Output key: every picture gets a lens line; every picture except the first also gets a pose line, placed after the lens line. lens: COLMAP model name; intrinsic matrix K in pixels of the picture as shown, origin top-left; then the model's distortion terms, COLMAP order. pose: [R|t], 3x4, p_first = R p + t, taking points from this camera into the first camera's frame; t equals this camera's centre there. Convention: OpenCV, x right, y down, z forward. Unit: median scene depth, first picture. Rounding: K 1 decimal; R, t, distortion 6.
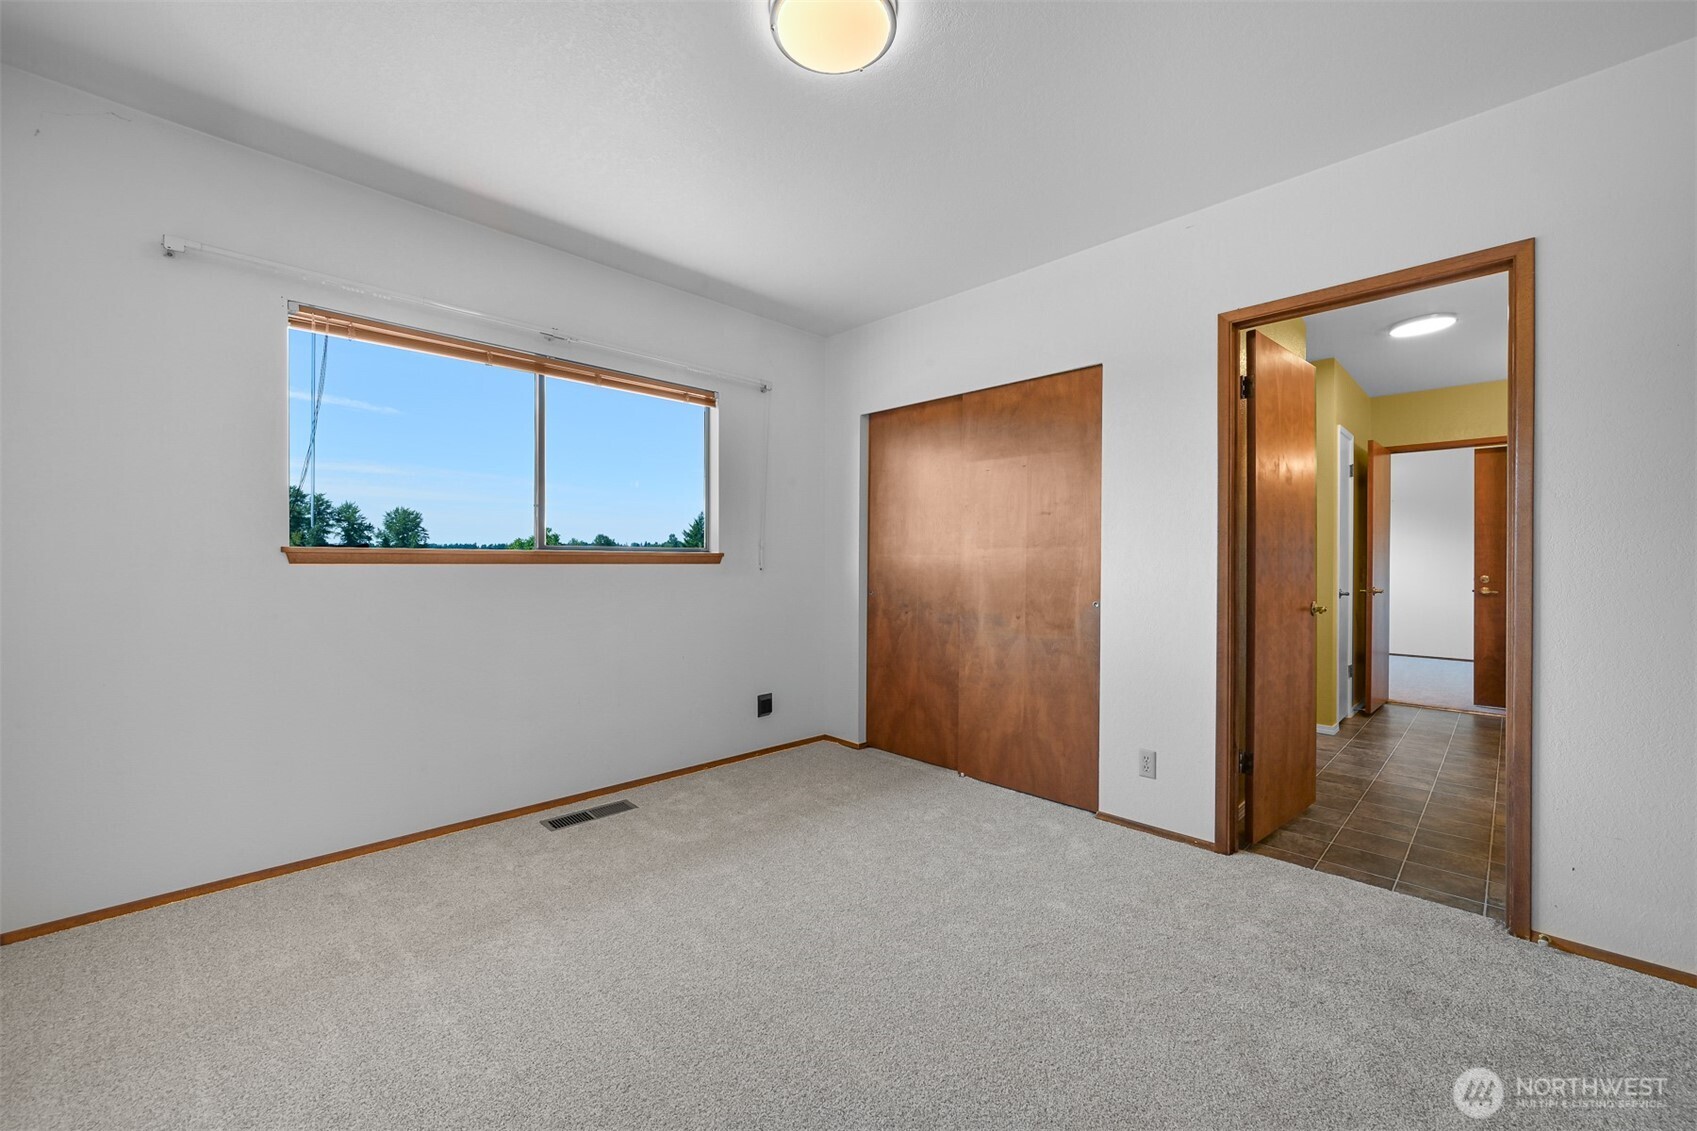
lens RADIAL K [[681.0, 0, 834.6], [0, 681.0, 569.6], [0, 0, 1]] dist [0.003553, 0.000074]
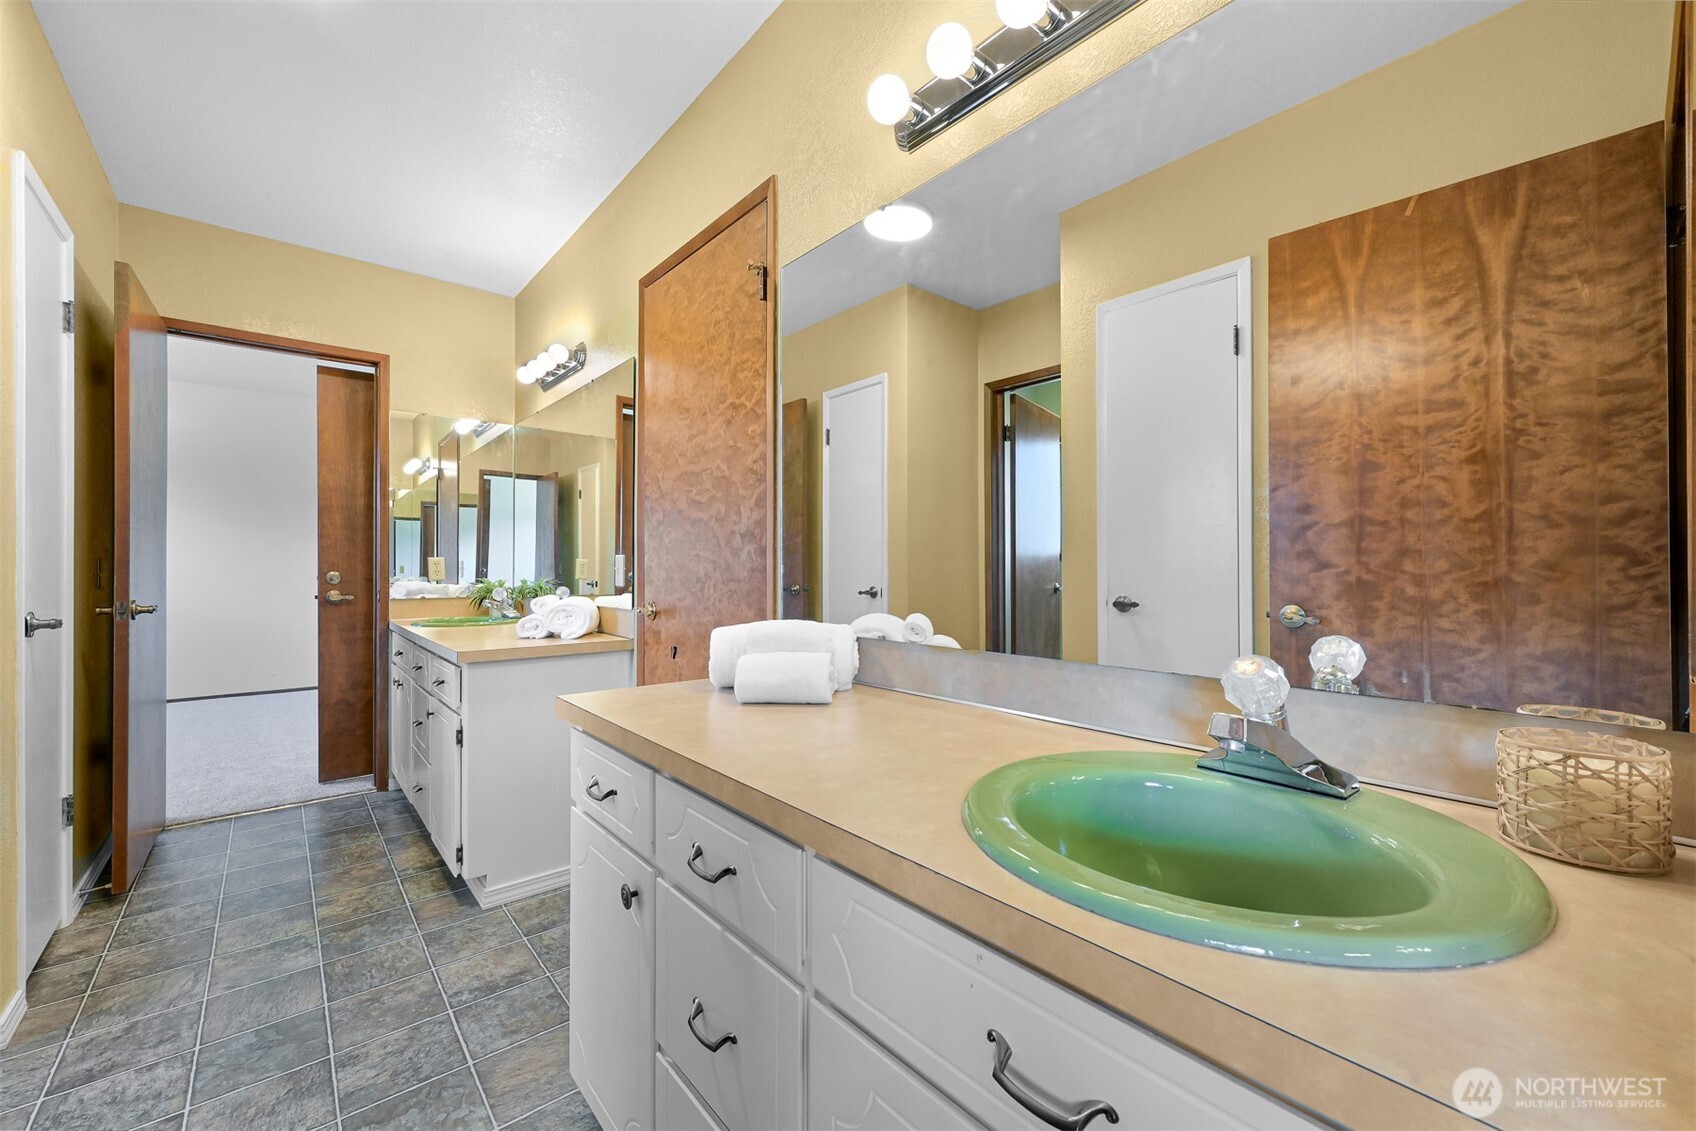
lens RADIAL K [[680.6, 0, 834.9], [0, 680.6, 564.7], [0, 0, 1]] dist [0.003553, 0.000074]
pose [[0.107165, -0.003059, 0.994237, 0.382280], [0.002432, 0.999993, 0.002815, 0.001676], [-0.994238, 0.002117, 0.107172, 0.479075]]
